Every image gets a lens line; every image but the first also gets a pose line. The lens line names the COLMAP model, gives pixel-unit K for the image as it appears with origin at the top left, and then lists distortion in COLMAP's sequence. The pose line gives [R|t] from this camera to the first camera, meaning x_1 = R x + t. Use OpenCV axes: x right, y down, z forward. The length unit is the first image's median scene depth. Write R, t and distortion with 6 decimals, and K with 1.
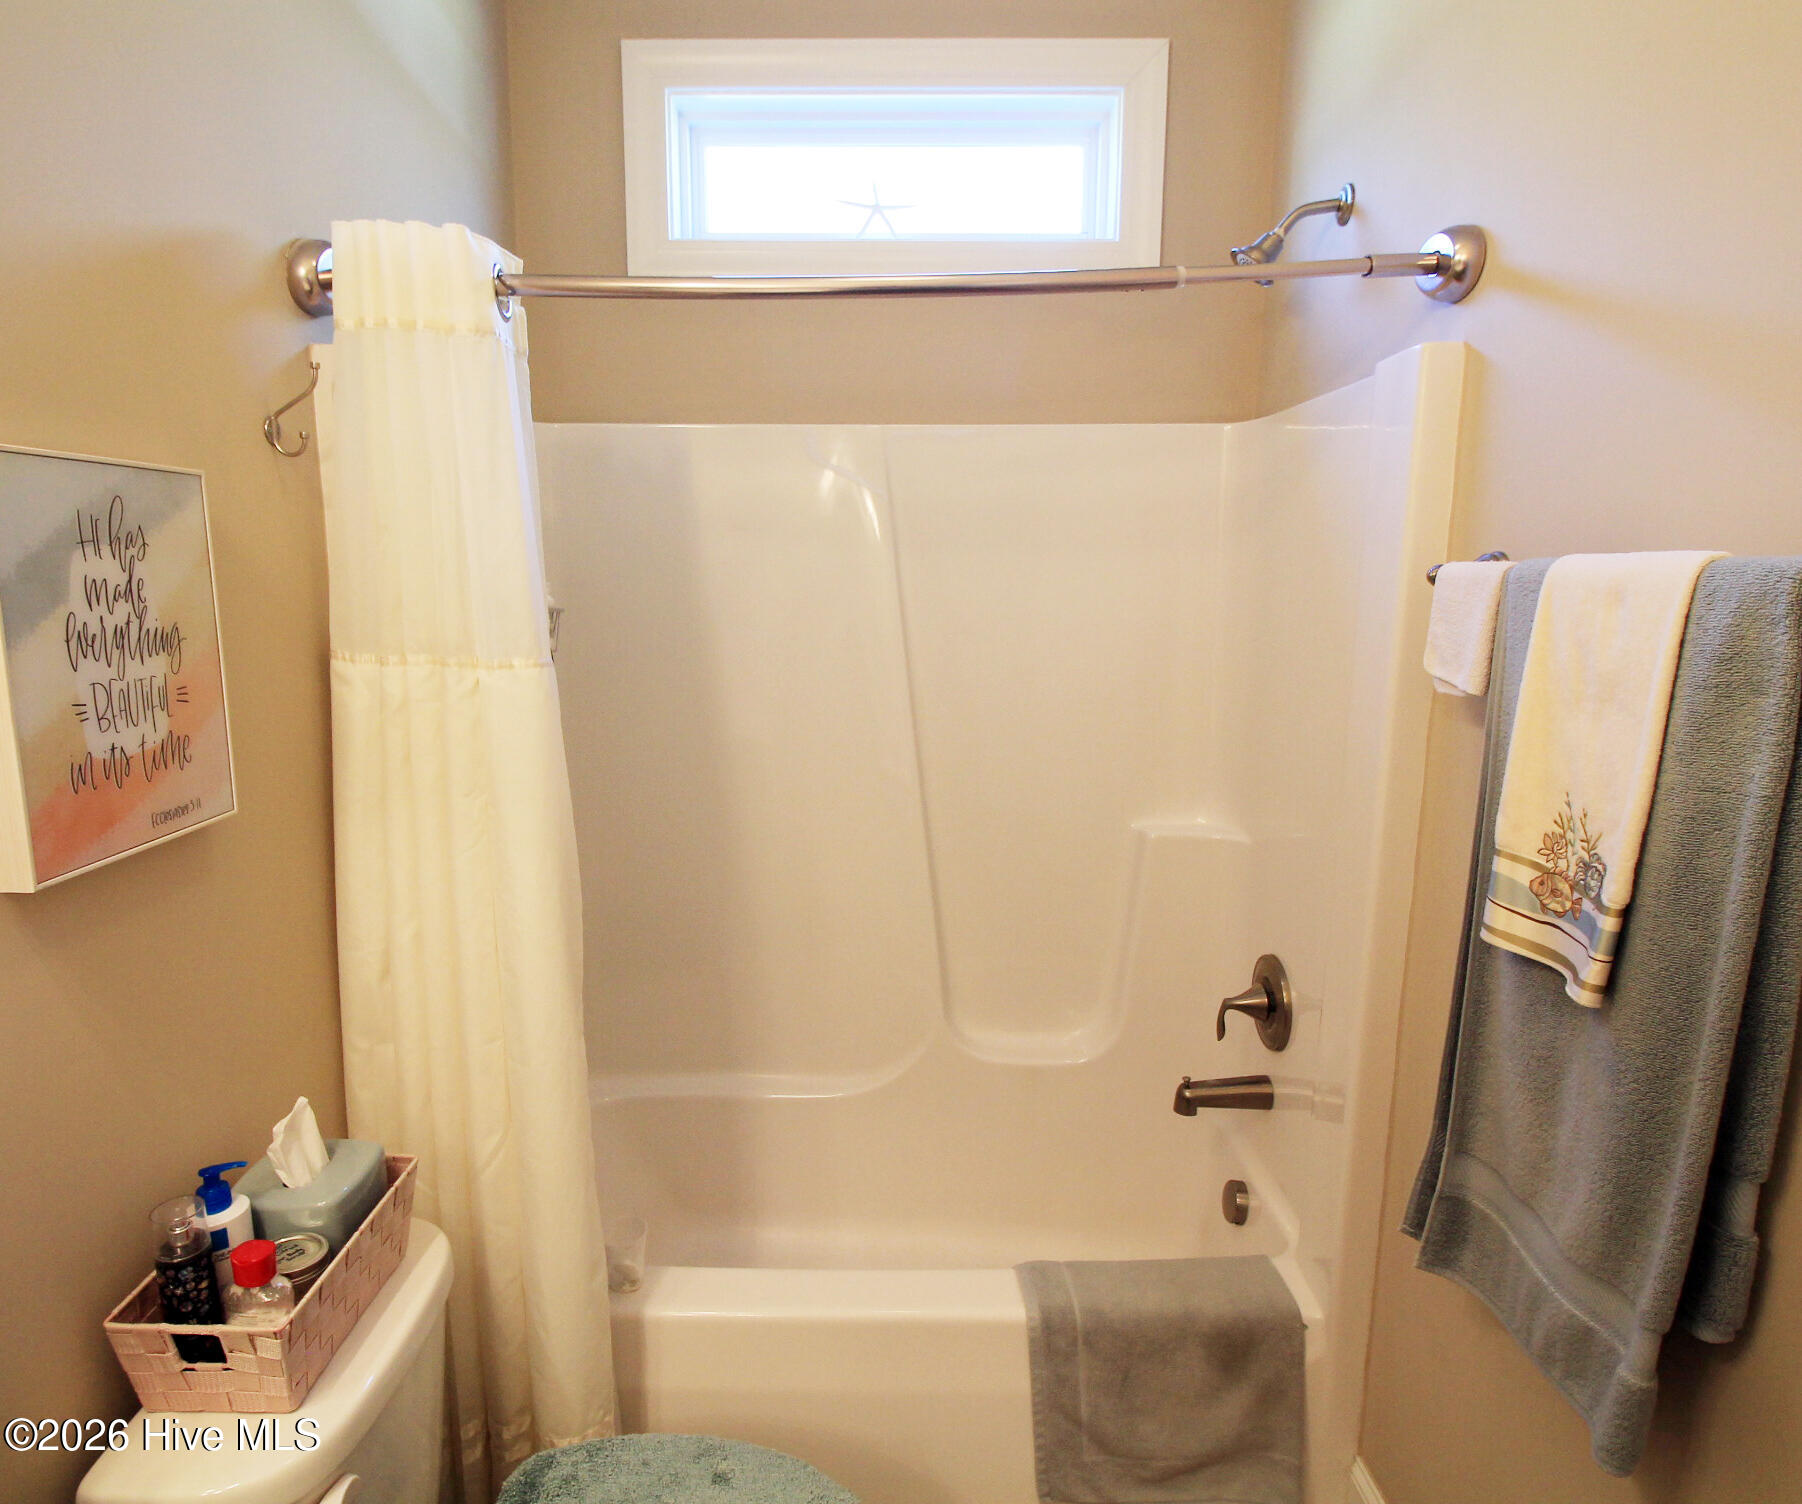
lens RADIAL K [[1077.0, 0, 884.2], [0, 1077.0, 761.3], [0, 0, 1]] dist [0.002390, -0.000337]
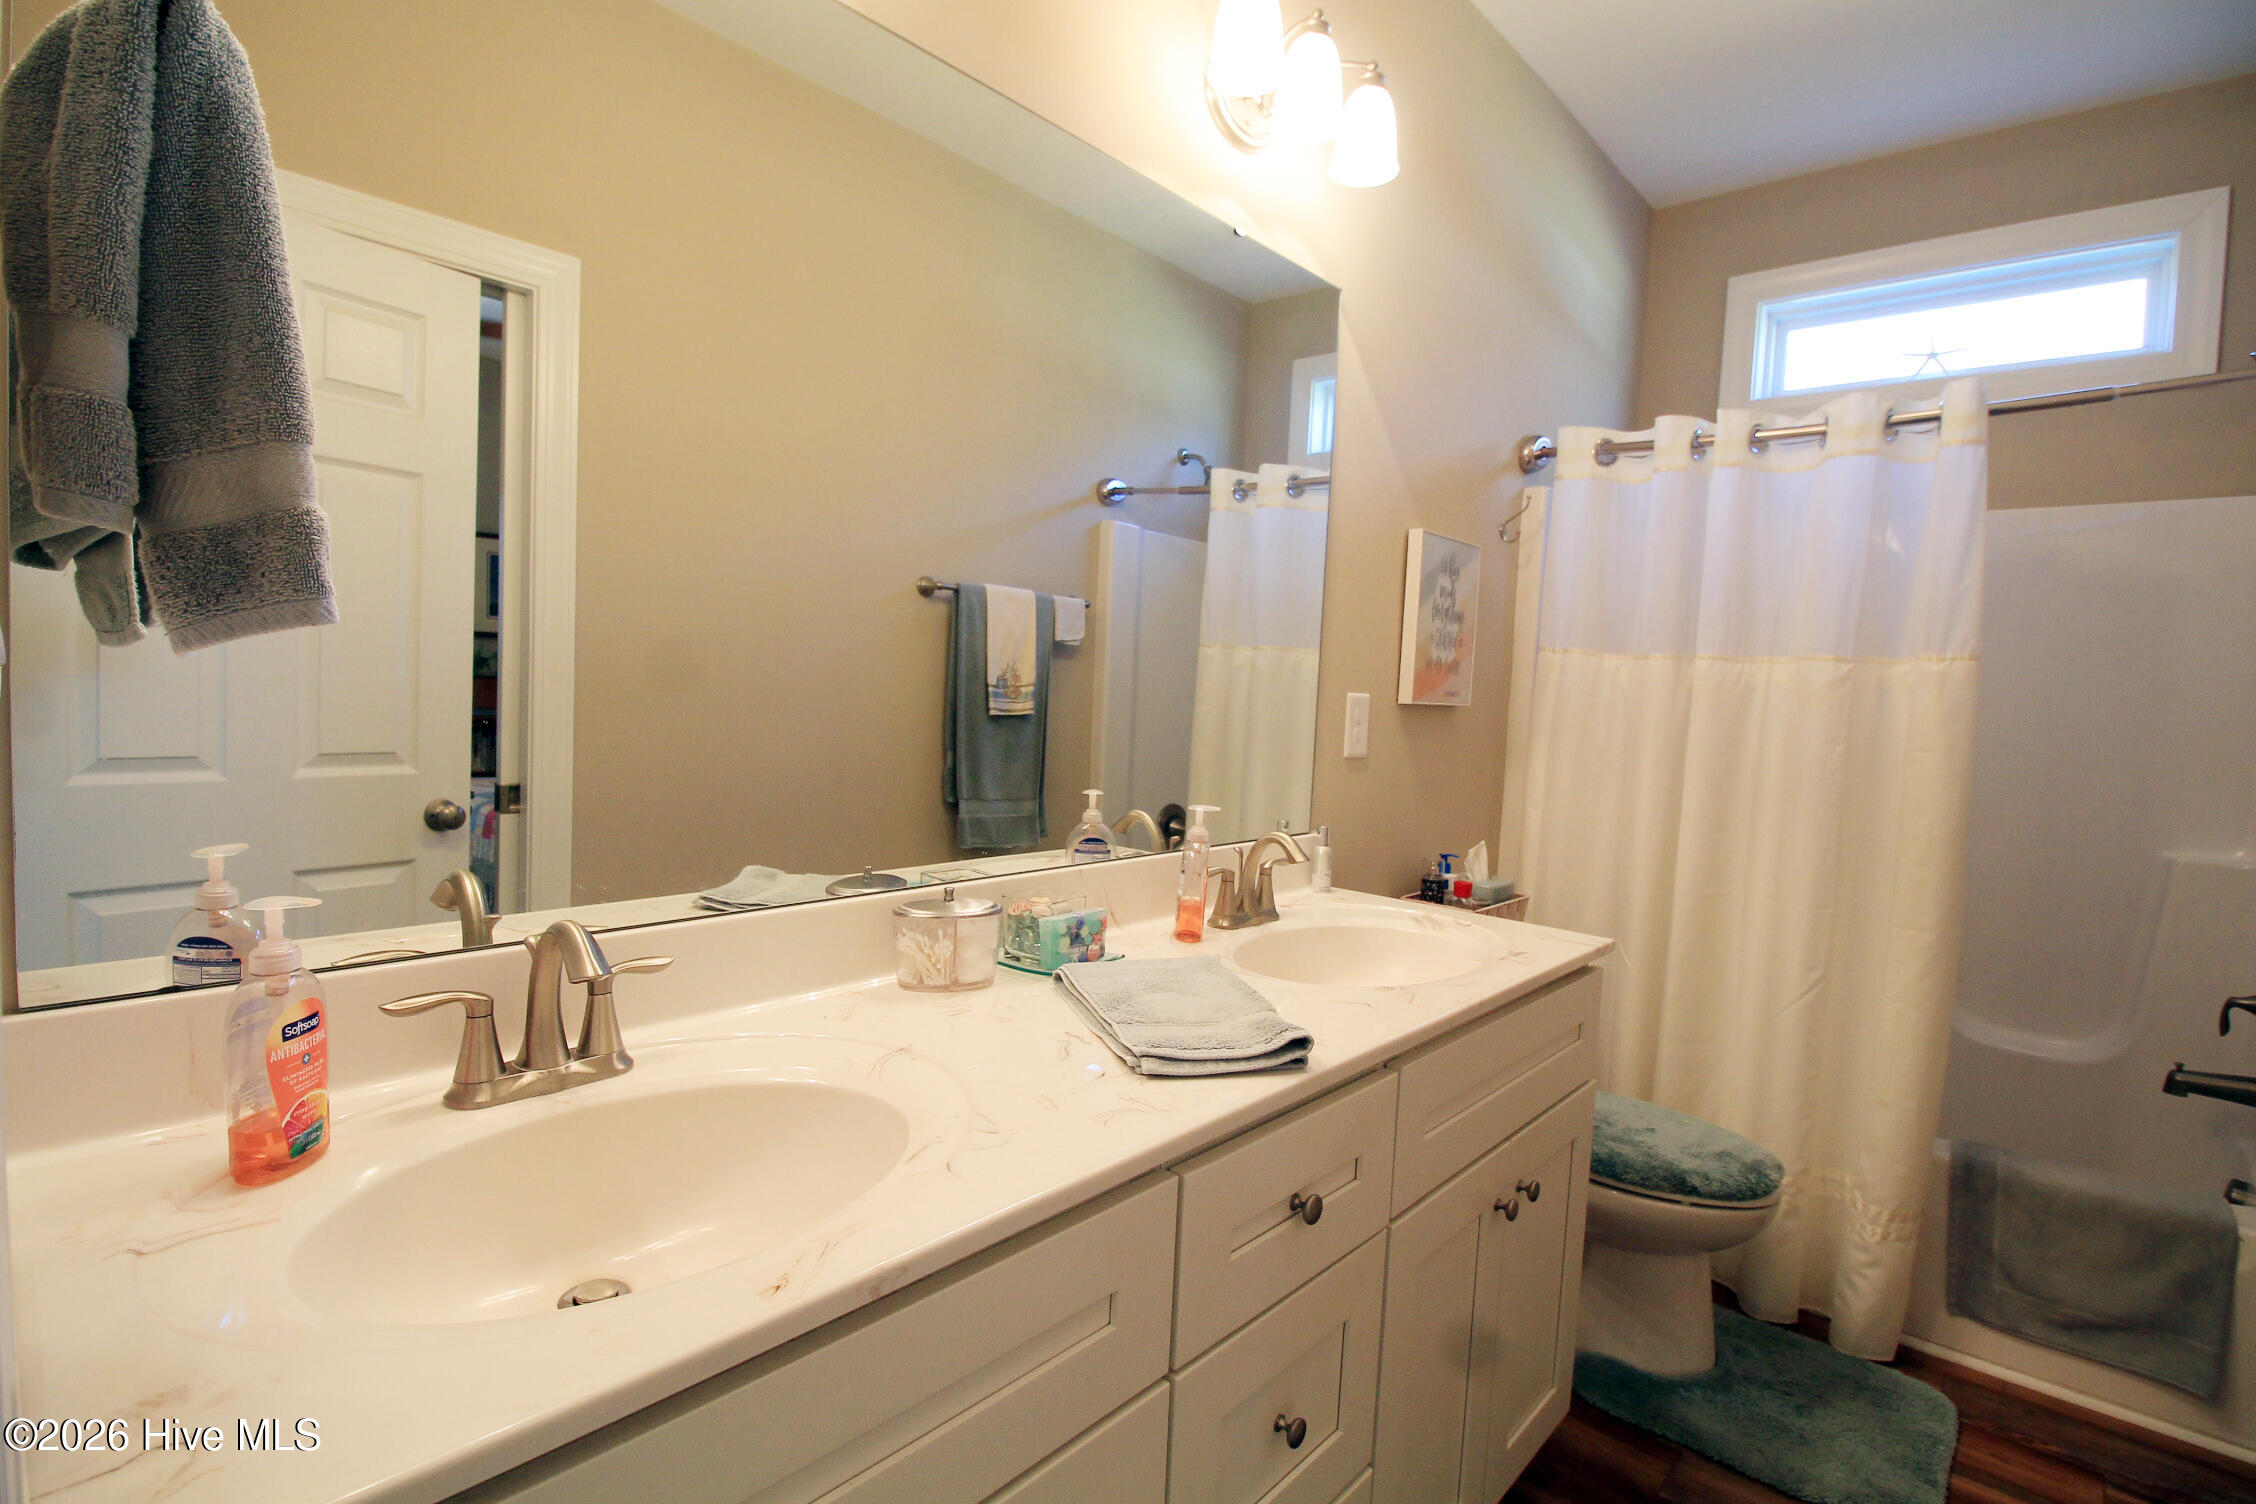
lens RADIAL K [[1074.9, 0, 1119.5], [0, 1074.9, 759.1], [0, 0, 1]] dist [-0.005303, -0.009394]
pose [[0.746209, 0.073570, -0.661634, 0.199576], [-0.159413, 0.984706, -0.070297, 0.288753], [0.646343, 0.157930, 0.746525, -0.697918]]
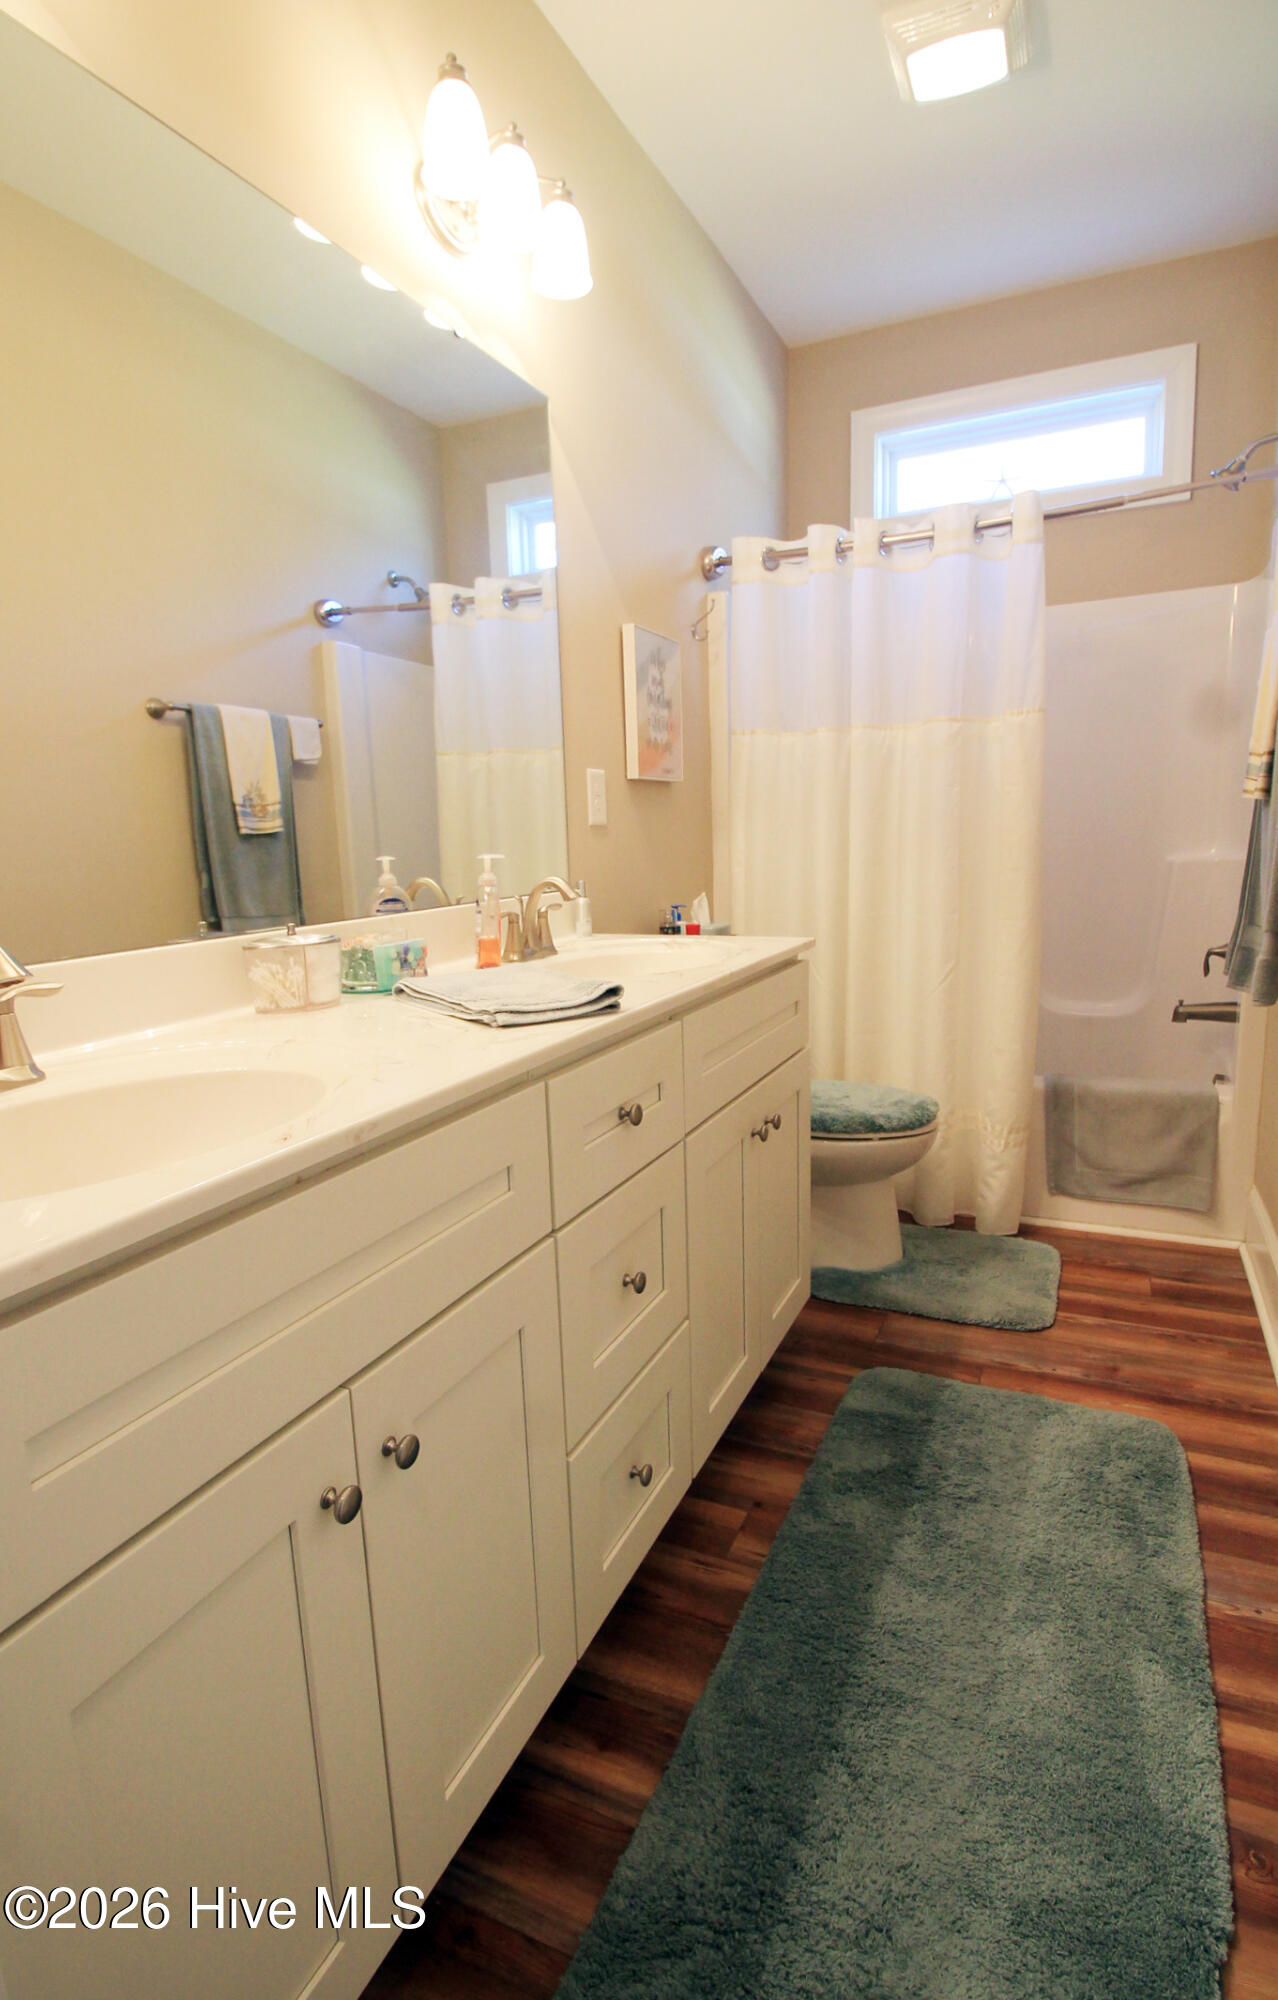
lens RADIAL K [[1003.5, 0, 643.5], [0, 1003.5, 1009.9], [0, 0, 1]] dist [-0.000729, -0.009211]
pose [[0.910298, 0.039271, -0.412086, 0.208678], [-0.038057, 0.999213, 0.011153, 0.393916], [0.412200, 0.005530, 0.911077, -0.814039]]
